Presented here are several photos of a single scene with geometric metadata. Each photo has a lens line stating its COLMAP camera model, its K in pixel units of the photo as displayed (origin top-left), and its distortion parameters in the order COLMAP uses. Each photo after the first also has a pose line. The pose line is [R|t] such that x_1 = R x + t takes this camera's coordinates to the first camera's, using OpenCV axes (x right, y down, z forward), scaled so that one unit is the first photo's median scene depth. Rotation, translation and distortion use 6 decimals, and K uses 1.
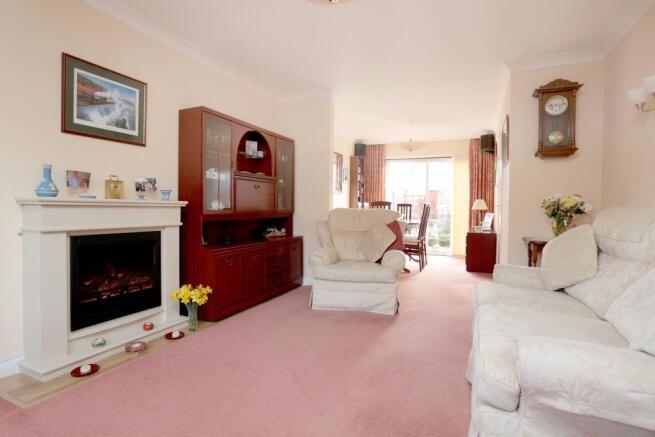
lens RADIAL K [[339.0, 0, 325.9], [0, 339.0, 215.9], [0, 0, 1]] dist [0.001192, 0.000126]
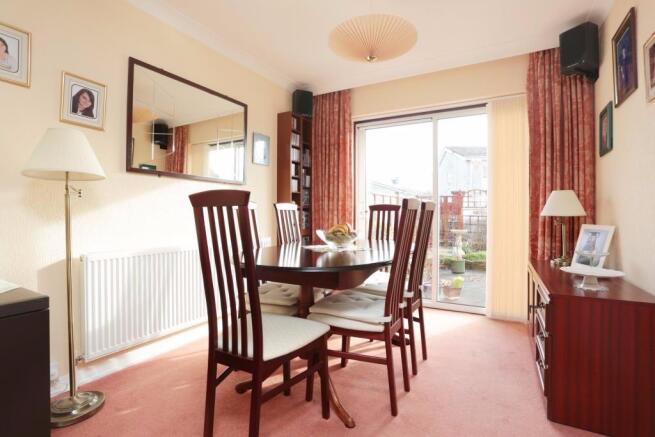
lens RADIAL K [[329.0, 0, 320.6], [0, 329.0, 215.4], [0, 0, 1]] dist [-0.002711, 0.001170]
pose [[0.995209, -0.007519, -0.097483, 0.335456], [0.005332, 0.999729, -0.022672, -0.019765], [0.097627, 0.022044, 0.994979, 0.945487]]
